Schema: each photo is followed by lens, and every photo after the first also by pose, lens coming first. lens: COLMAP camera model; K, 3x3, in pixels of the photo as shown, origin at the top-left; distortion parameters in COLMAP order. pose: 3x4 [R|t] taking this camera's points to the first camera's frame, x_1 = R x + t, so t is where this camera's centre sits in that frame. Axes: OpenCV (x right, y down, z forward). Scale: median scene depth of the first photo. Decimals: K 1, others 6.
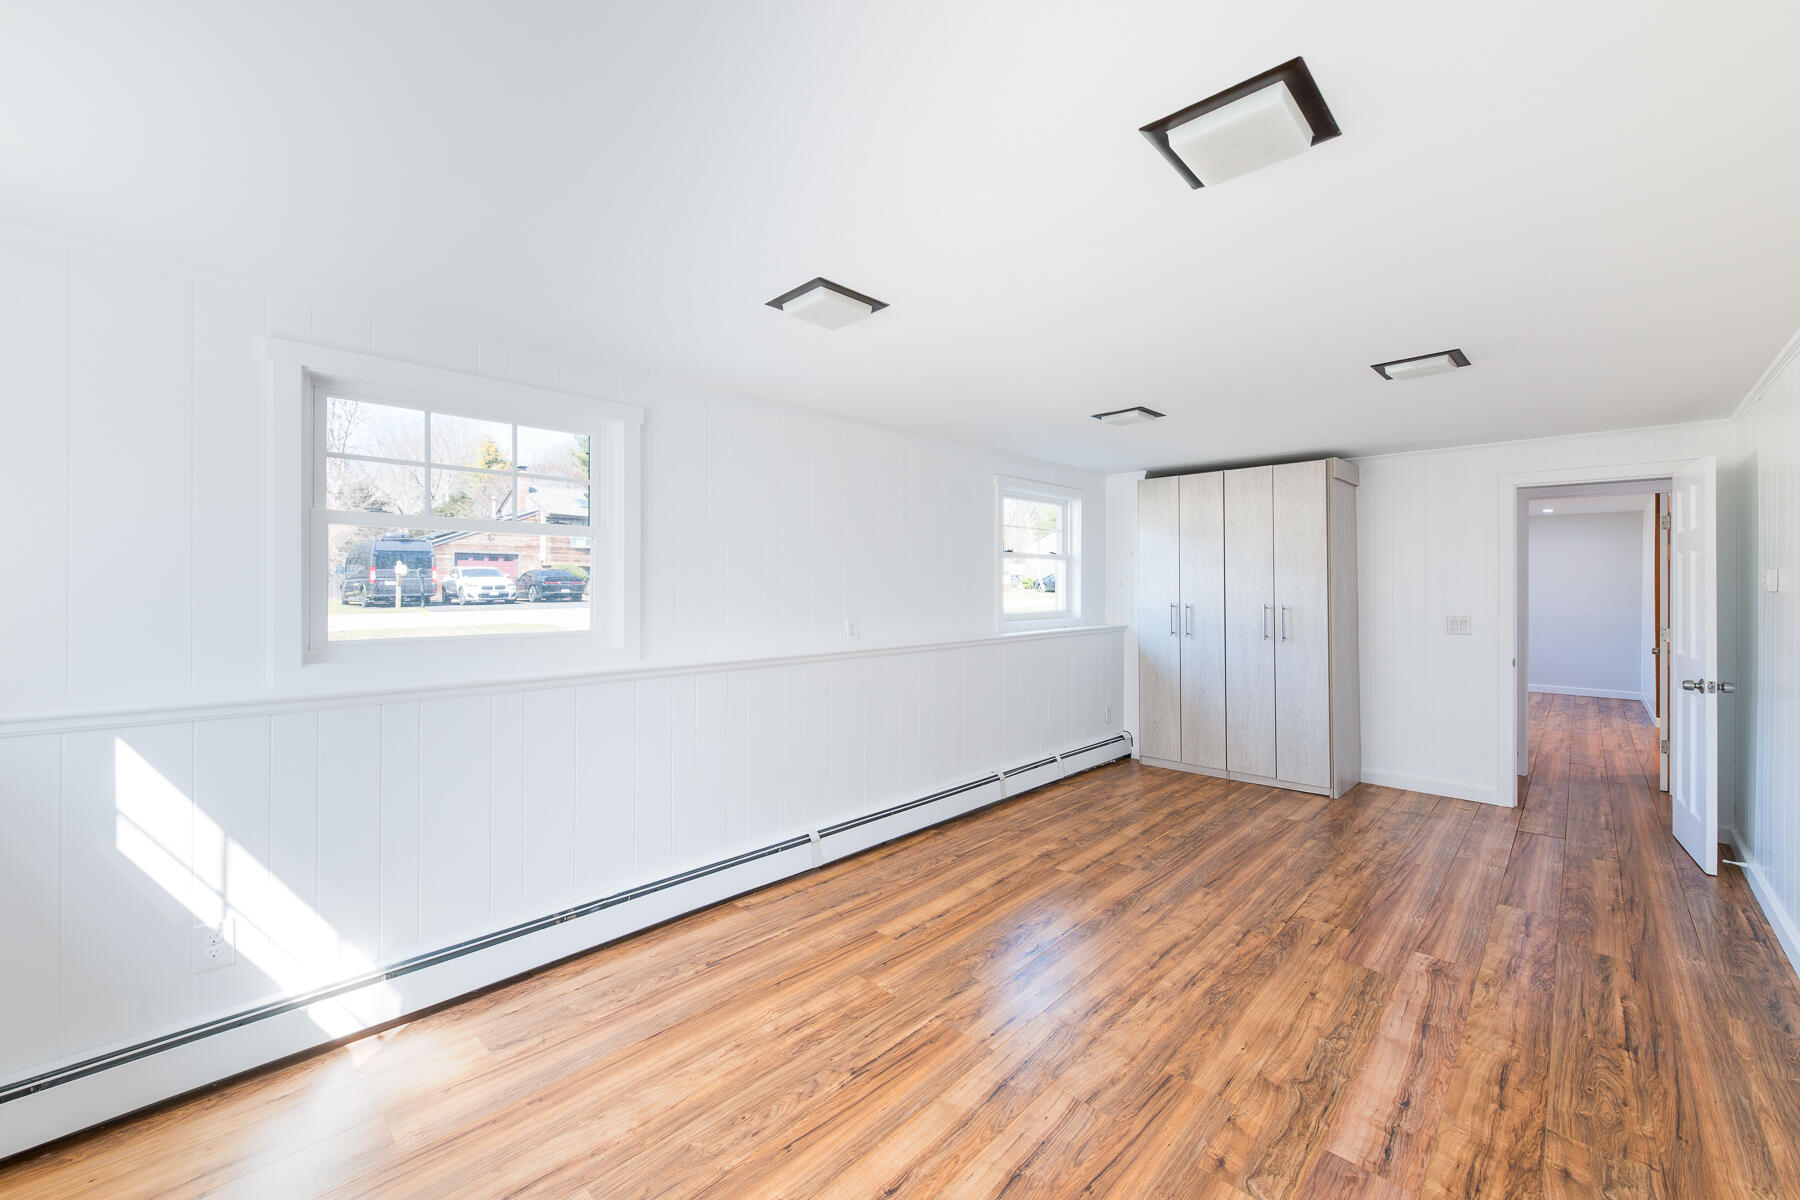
lens RADIAL K [[722.6, 0, 881.0], [0, 722.6, 593.6], [0, 0, 1]] dist [0.019695, 0.000098]
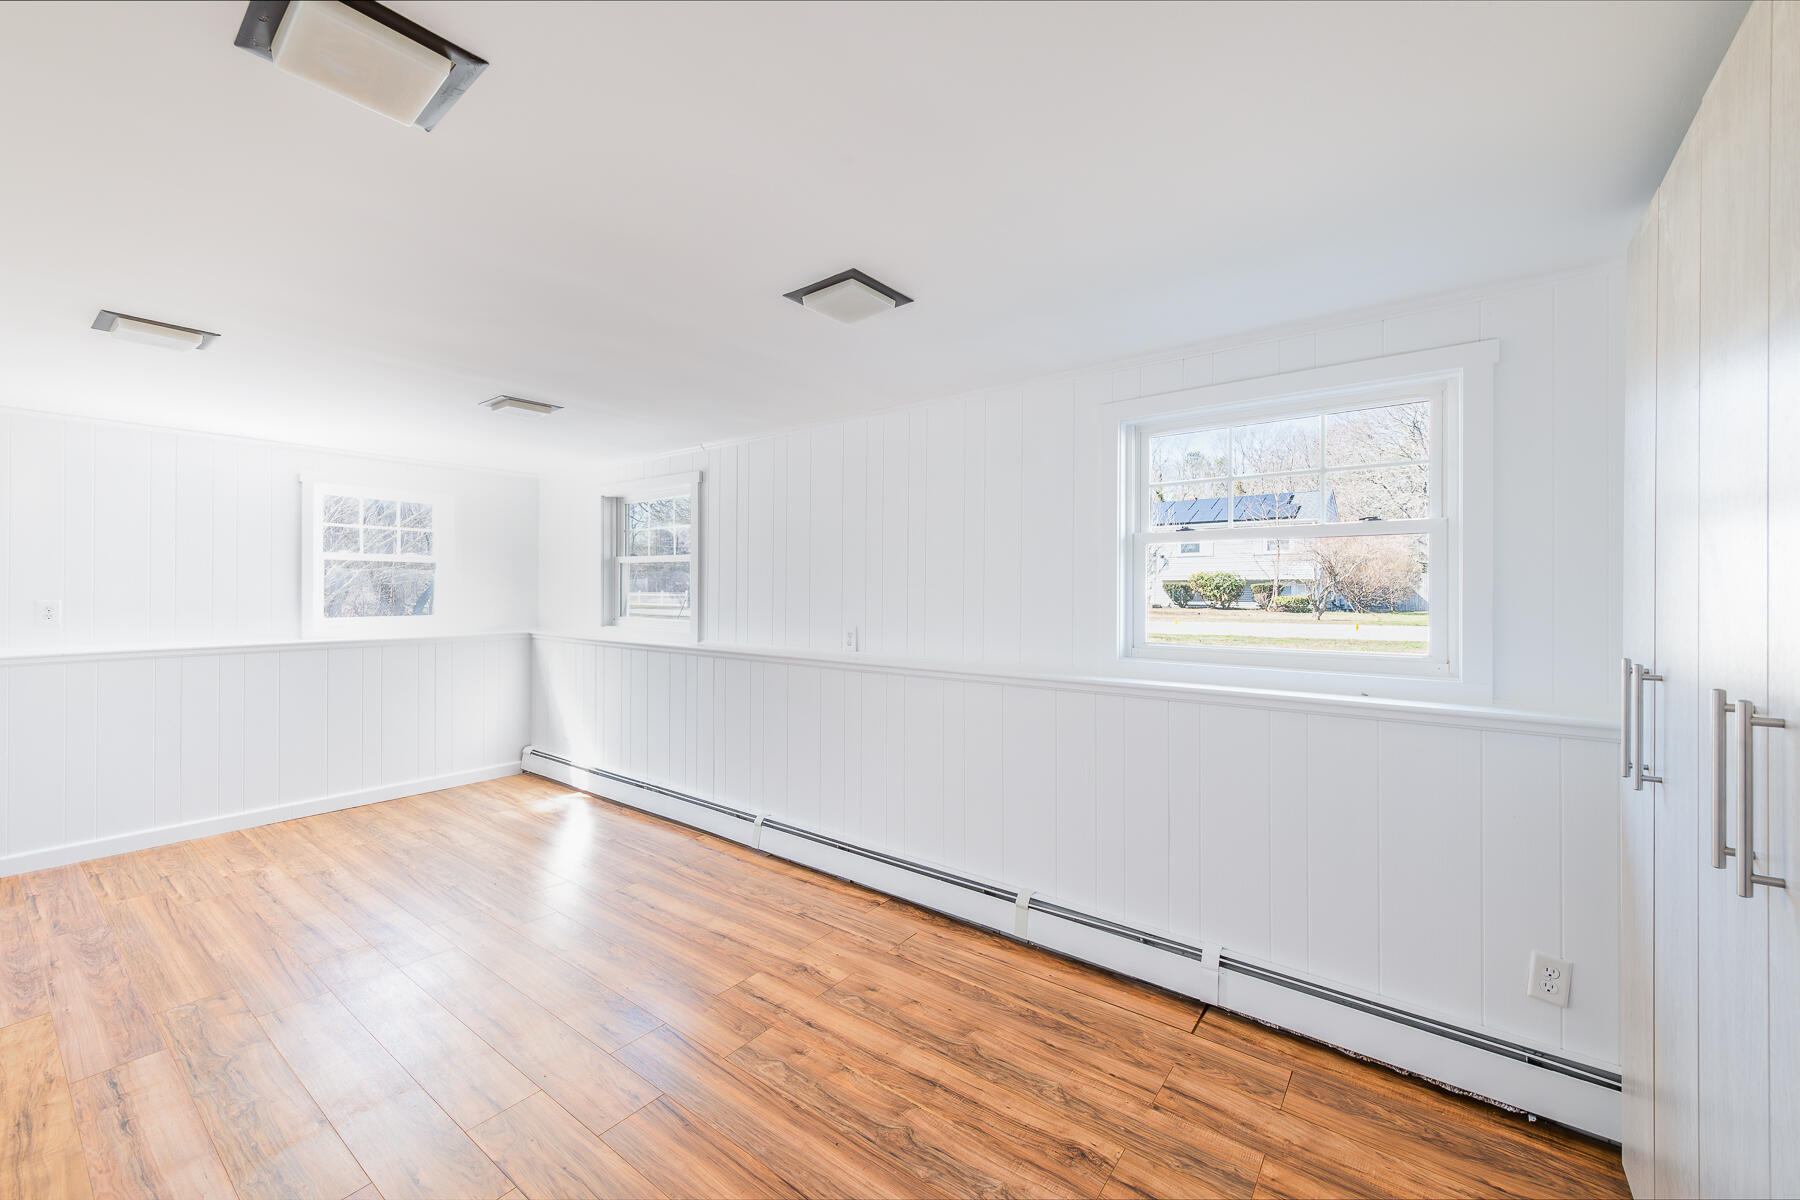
lens RADIAL K [[722.6, 0, 886.4], [0, 722.6, 589.6], [0, 0, 1]] dist [0.019695, 0.000098]
pose [[0.095526, -0.004898, -0.995415, 1.002983], [-0.012965, 0.999897, -0.006165, -0.010623], [0.995342, 0.013494, 0.095453, 1.063134]]
